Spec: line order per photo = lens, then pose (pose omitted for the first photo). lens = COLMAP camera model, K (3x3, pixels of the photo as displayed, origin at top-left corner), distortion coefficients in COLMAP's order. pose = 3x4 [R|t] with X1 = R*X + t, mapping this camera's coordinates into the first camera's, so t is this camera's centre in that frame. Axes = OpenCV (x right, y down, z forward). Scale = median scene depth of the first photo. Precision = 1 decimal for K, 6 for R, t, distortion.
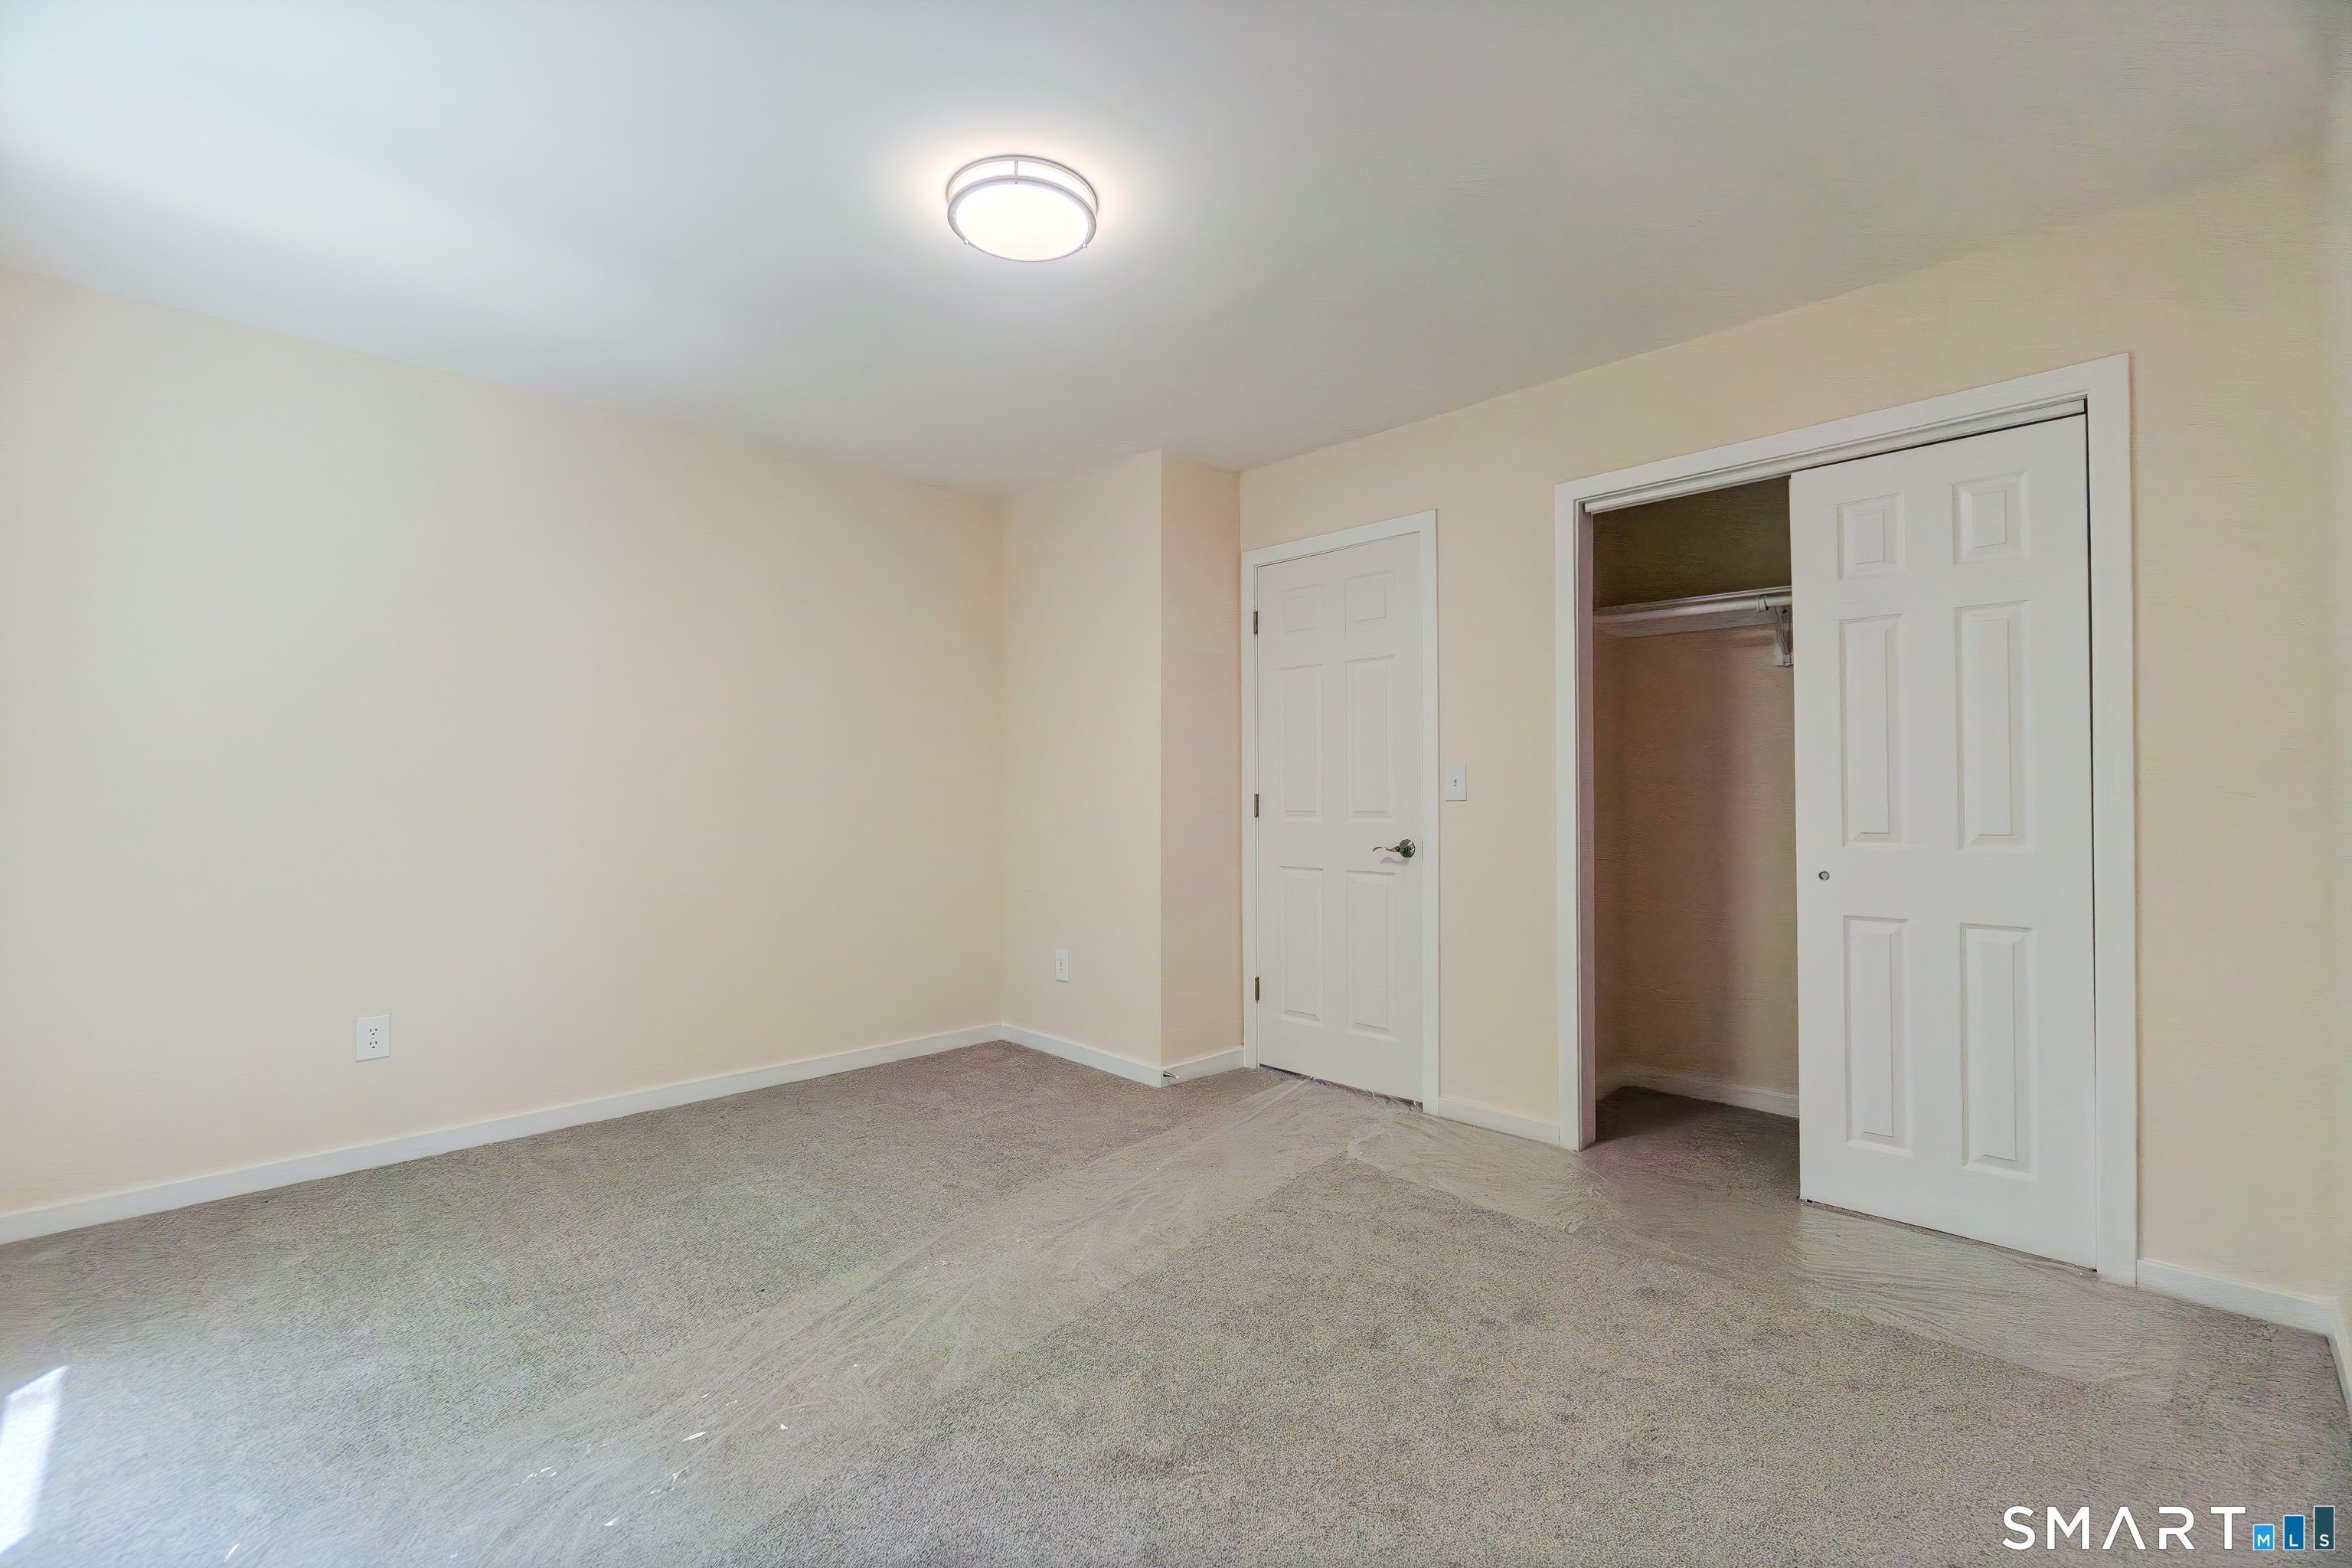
lens RADIAL K [[1006.2, 0, 1171.3], [0, 1006.2, 789.5], [0, 0, 1]] dist [-0.004620, 0.000061]
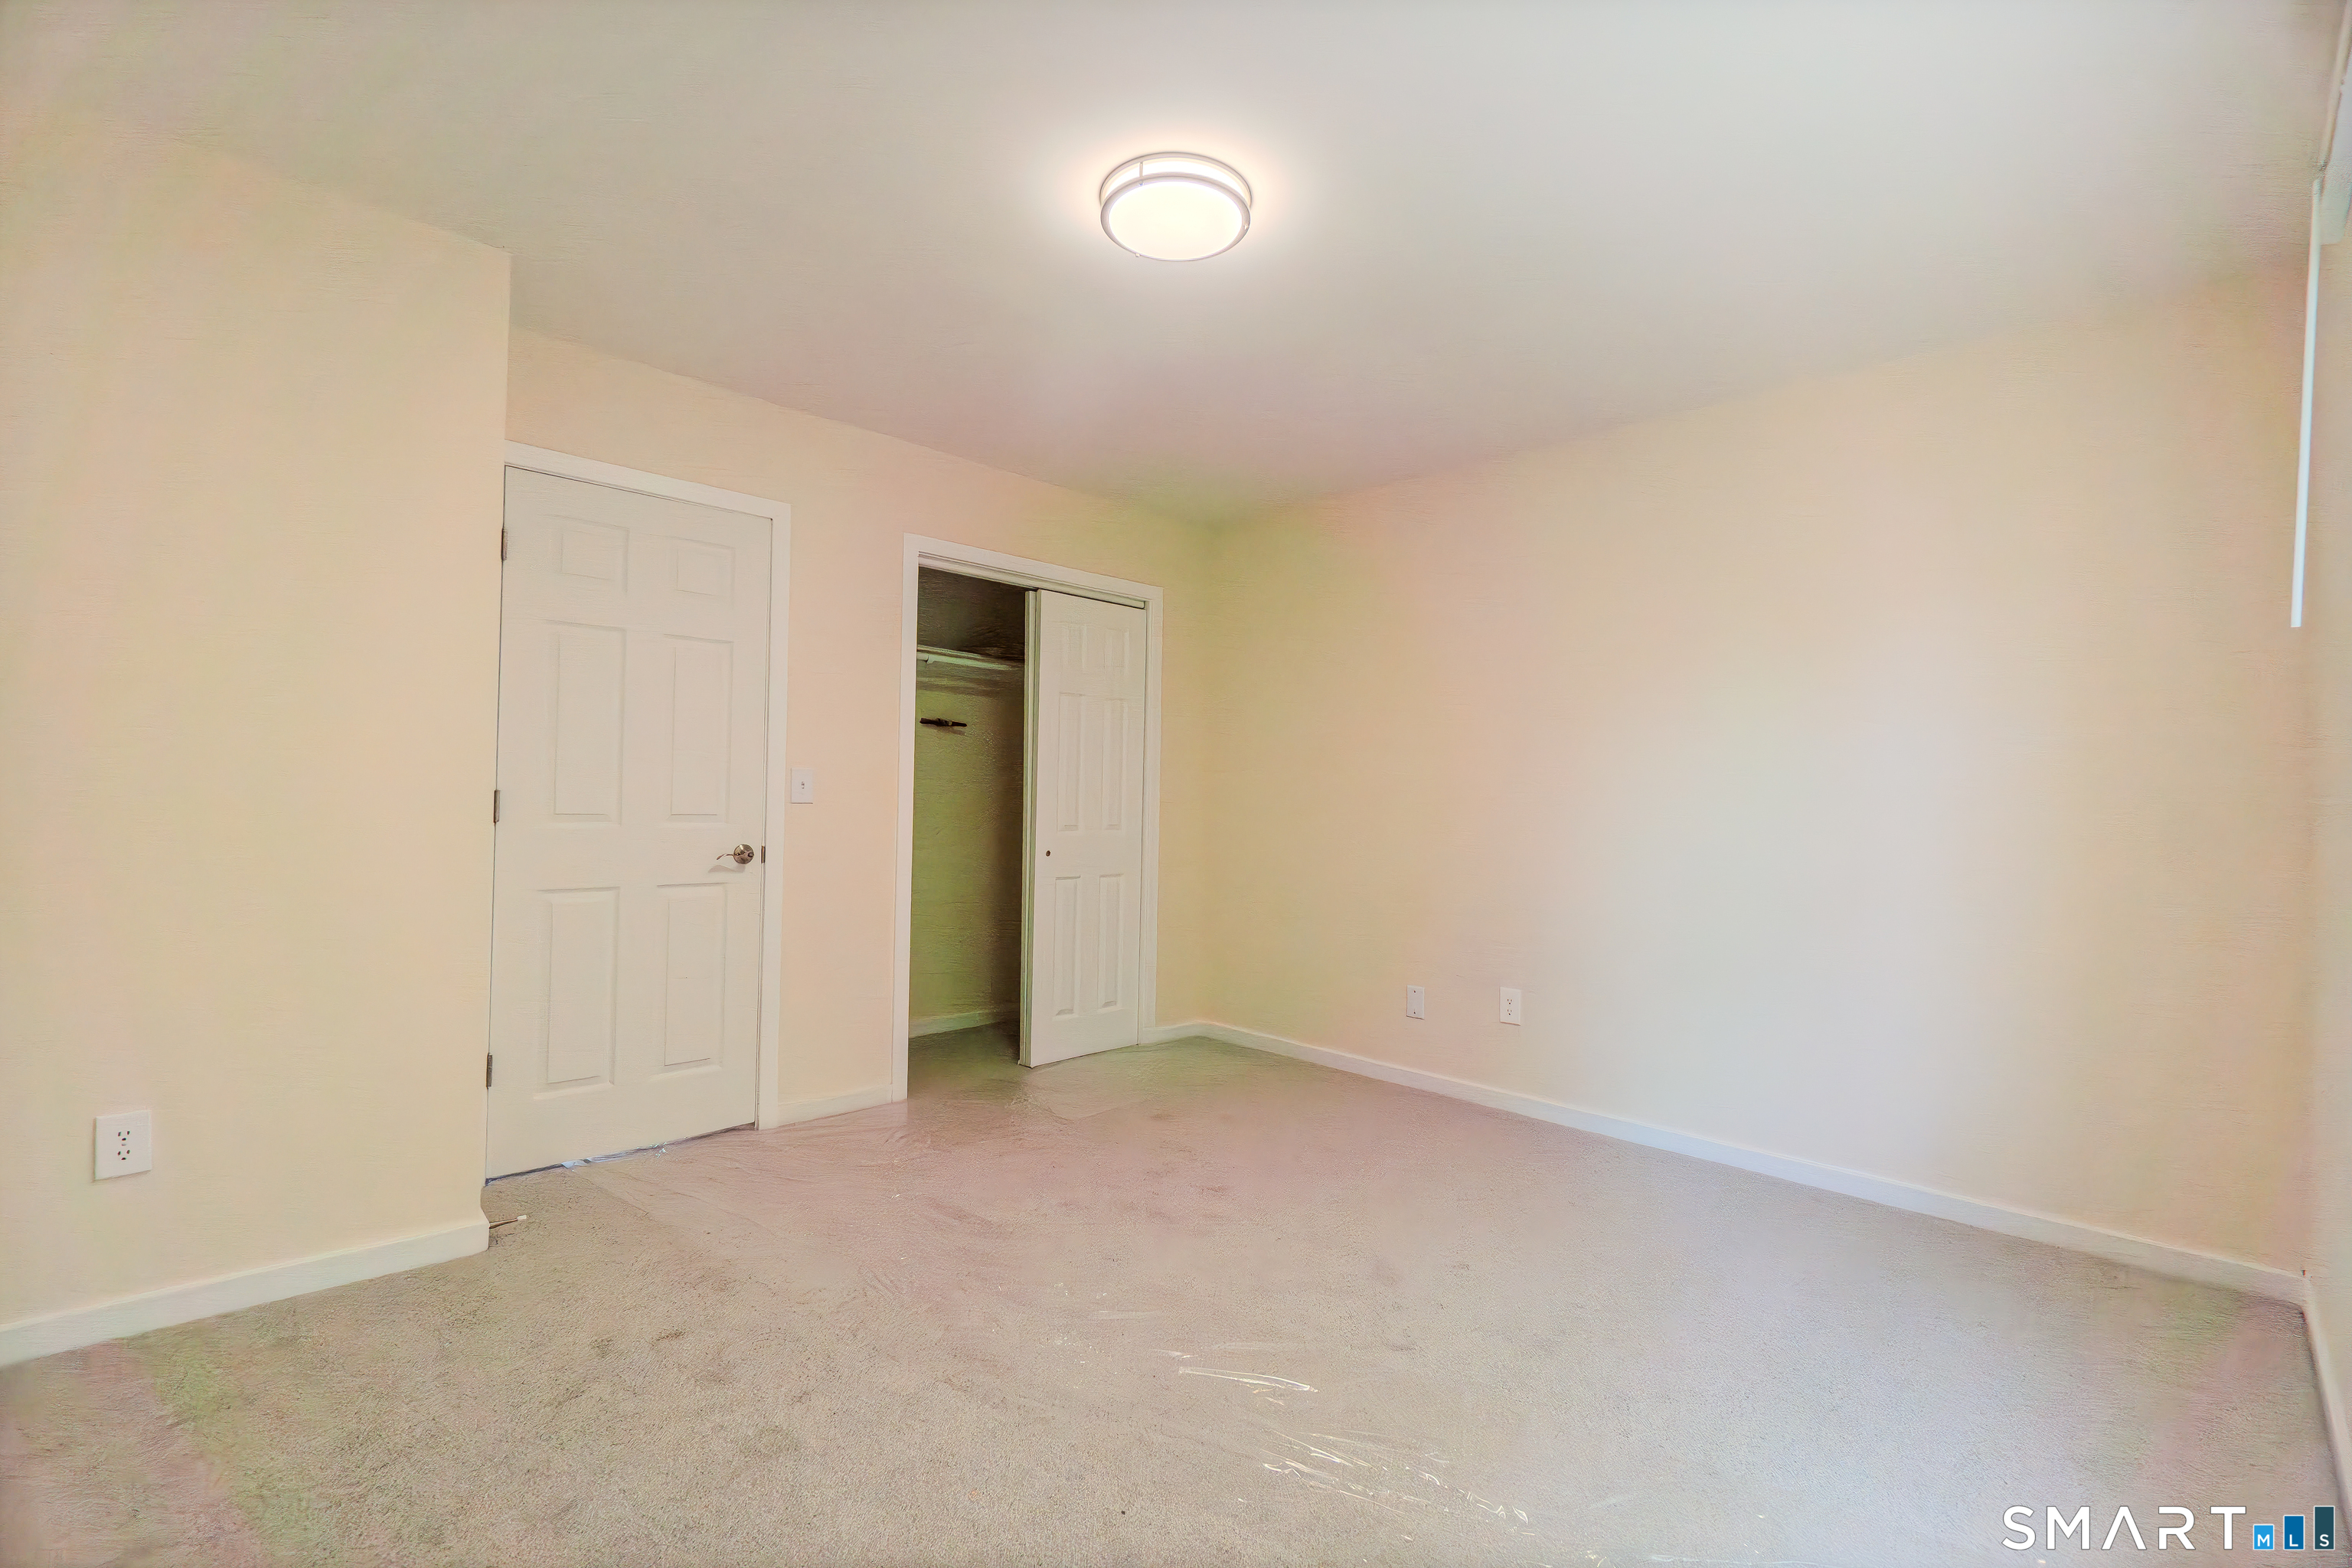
lens RADIAL K [[1006.2, 0, 1171.3], [0, 1006.2, 789.5], [0, 0, 1]] dist [-0.004620, 0.000061]
pose [[0.015569, 0.013486, 0.999788, -0.691567], [-0.029928, 0.999467, -0.013016, -0.000628], [-0.999431, -0.029719, 0.015964, 0.602373]]
